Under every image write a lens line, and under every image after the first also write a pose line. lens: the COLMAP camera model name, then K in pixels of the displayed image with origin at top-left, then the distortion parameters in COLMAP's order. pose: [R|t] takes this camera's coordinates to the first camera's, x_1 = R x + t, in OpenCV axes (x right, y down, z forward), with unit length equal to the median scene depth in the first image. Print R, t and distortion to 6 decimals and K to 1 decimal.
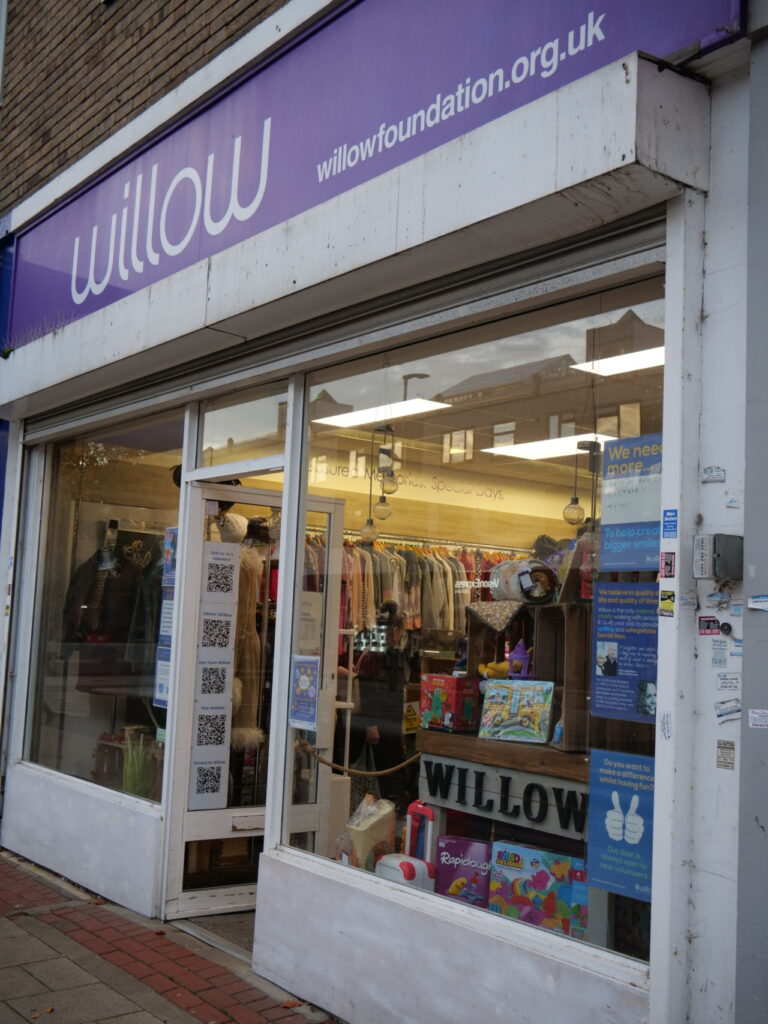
lens RADIAL K [[1168.7, 0, 384.0], [0, 1168.7, 512.0], [0, 0, 1]] dist [0.034430, 0.034070]
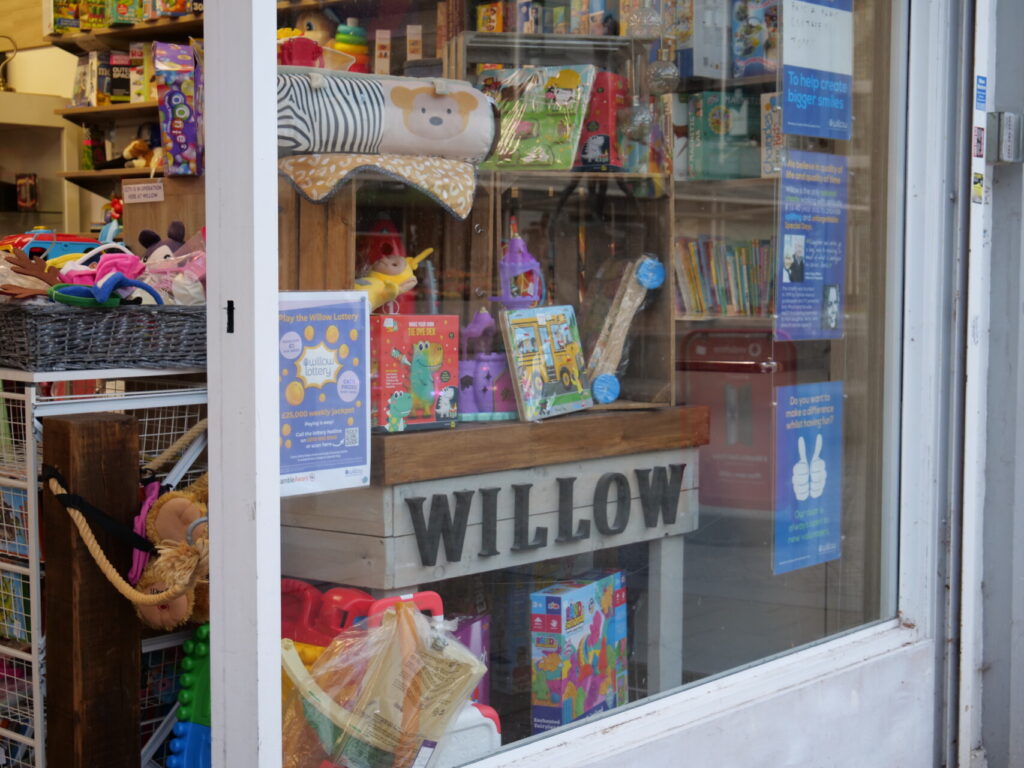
lens RADIAL K [[1731.5, 0, 512.0], [0, 1731.5, 384.0], [0, 0, 1]] dist [0.018852, 0.073418]
pose [[-0.245366, -0.106866, 0.963522, -0.694037], [-0.111552, 0.990416, 0.081442, 0.118470], [-0.962991, -0.087499, -0.254935, 1.258718]]
